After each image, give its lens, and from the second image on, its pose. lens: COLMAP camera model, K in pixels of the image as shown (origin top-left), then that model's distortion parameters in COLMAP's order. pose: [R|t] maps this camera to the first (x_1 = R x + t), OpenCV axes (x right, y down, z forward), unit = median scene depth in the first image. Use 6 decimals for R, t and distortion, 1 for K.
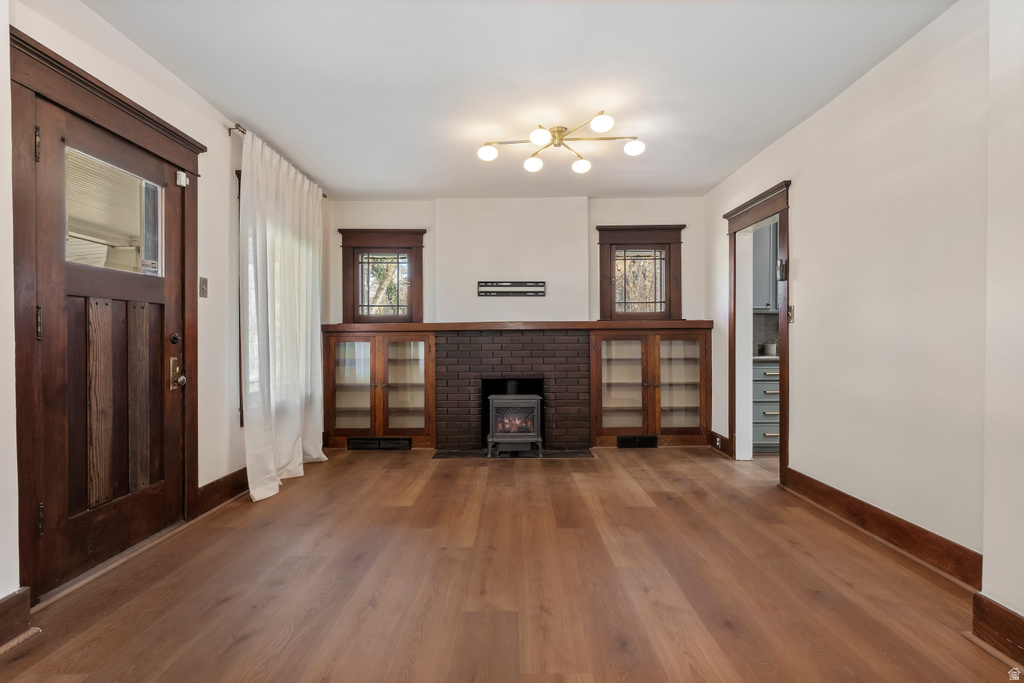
lens RADIAL K [[525.2, 0, 512.3], [0, 525.2, 343.3], [0, 0, 1]] dist [0.004046, -0.000799]
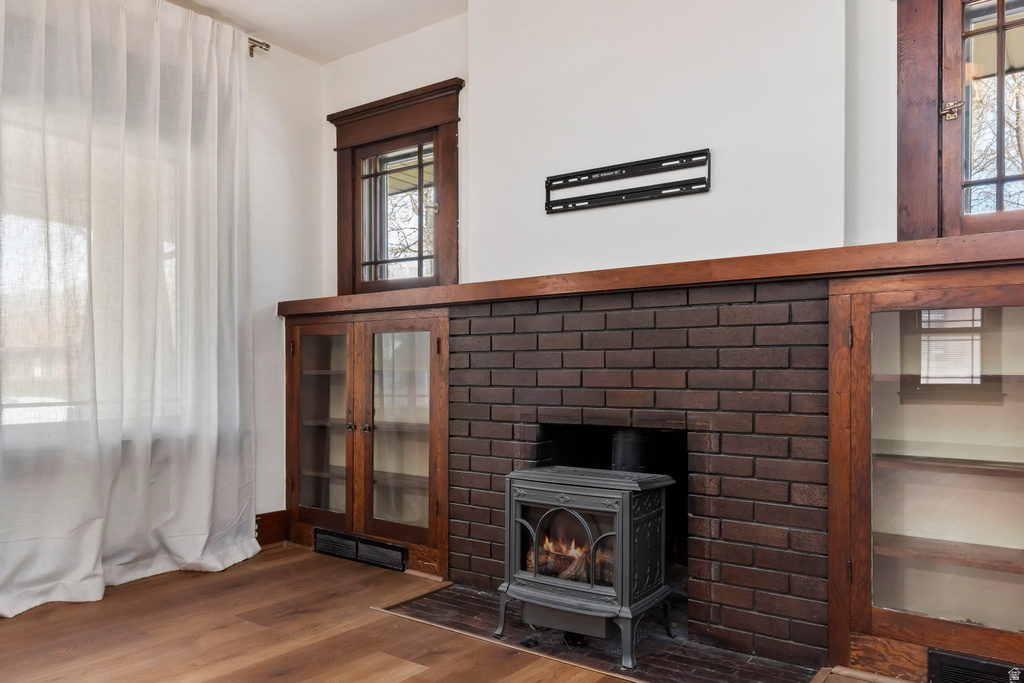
lens RADIAL K [[751.5, 0, 506.6], [0, 751.5, 373.0], [0, 0, 1]] dist [-0.000408, 0.008548]
pose [[0.803204, 0.009816, -0.595623, 0.256965], [-0.004190, 0.999933, 0.010828, 0.024999], [0.595689, -0.006201, 0.803191, 0.539821]]
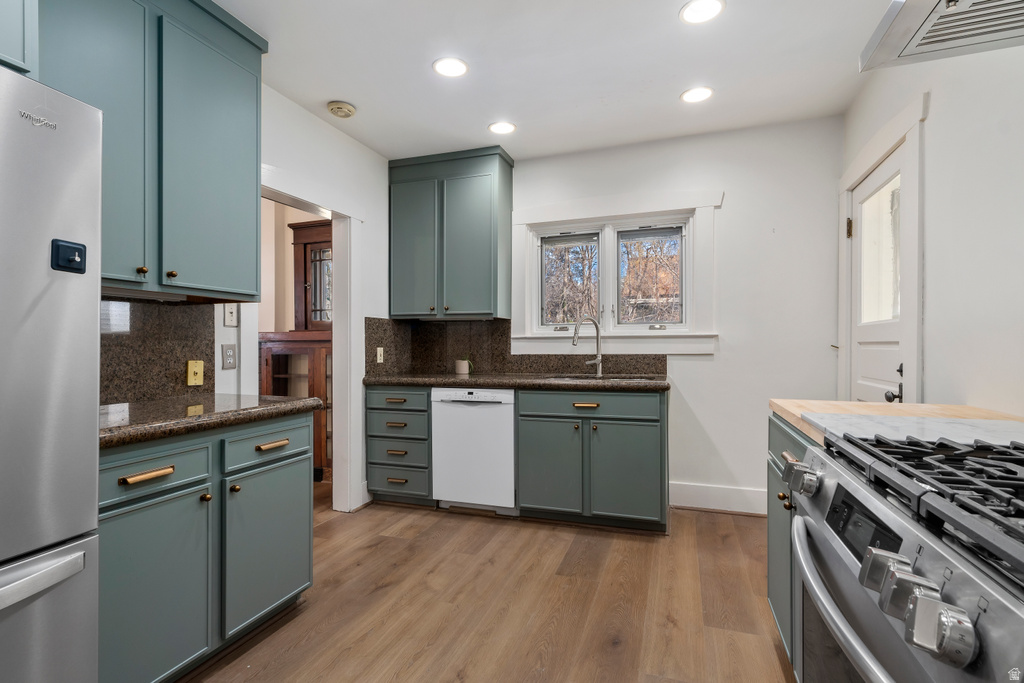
lens RADIAL K [[502.5, 0, 507.9], [0, 502.5, 344.8], [0, 0, 1]] dist [0.005941, 0.001330]
pose [[0.947496, 0.002553, -0.319757, 0.812869], [-0.001573, 0.999993, 0.003325, -0.024451], [0.319763, -0.002647, 0.947494, 0.330412]]
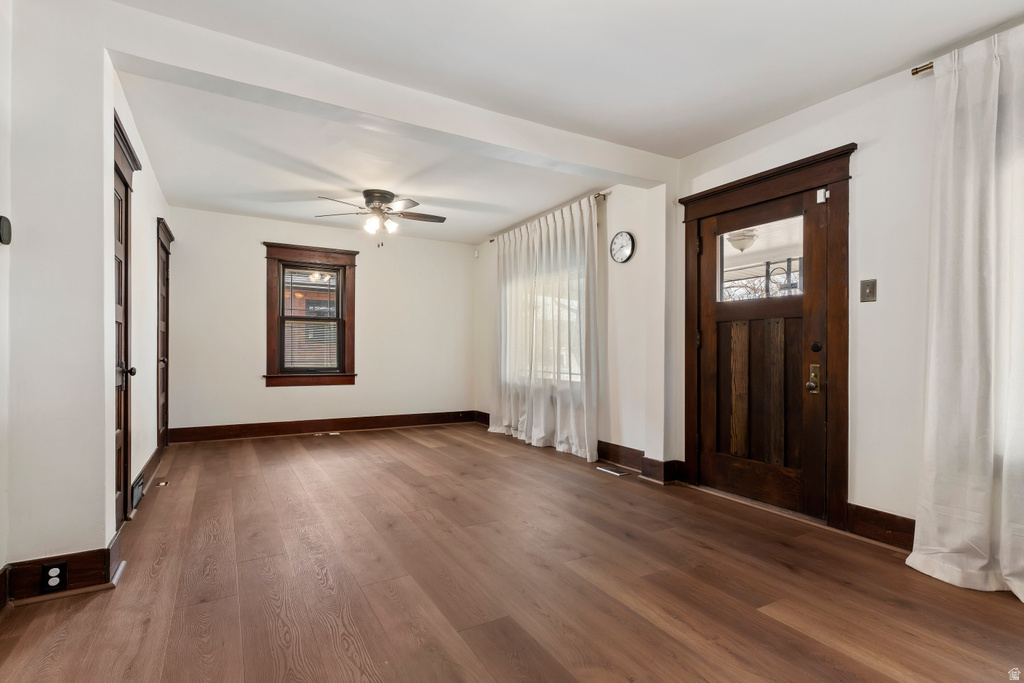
lens RADIAL K [[502.5, 0, 515.5], [0, 502.5, 349.5], [0, 0, 1]] dist [0.005941, 0.001330]
pose [[-0.857343, -0.004352, -0.514728, 0.235664], [-0.009391, 0.999930, 0.007188, -0.003208], [0.514660, 0.010997, -0.857324, 0.872366]]
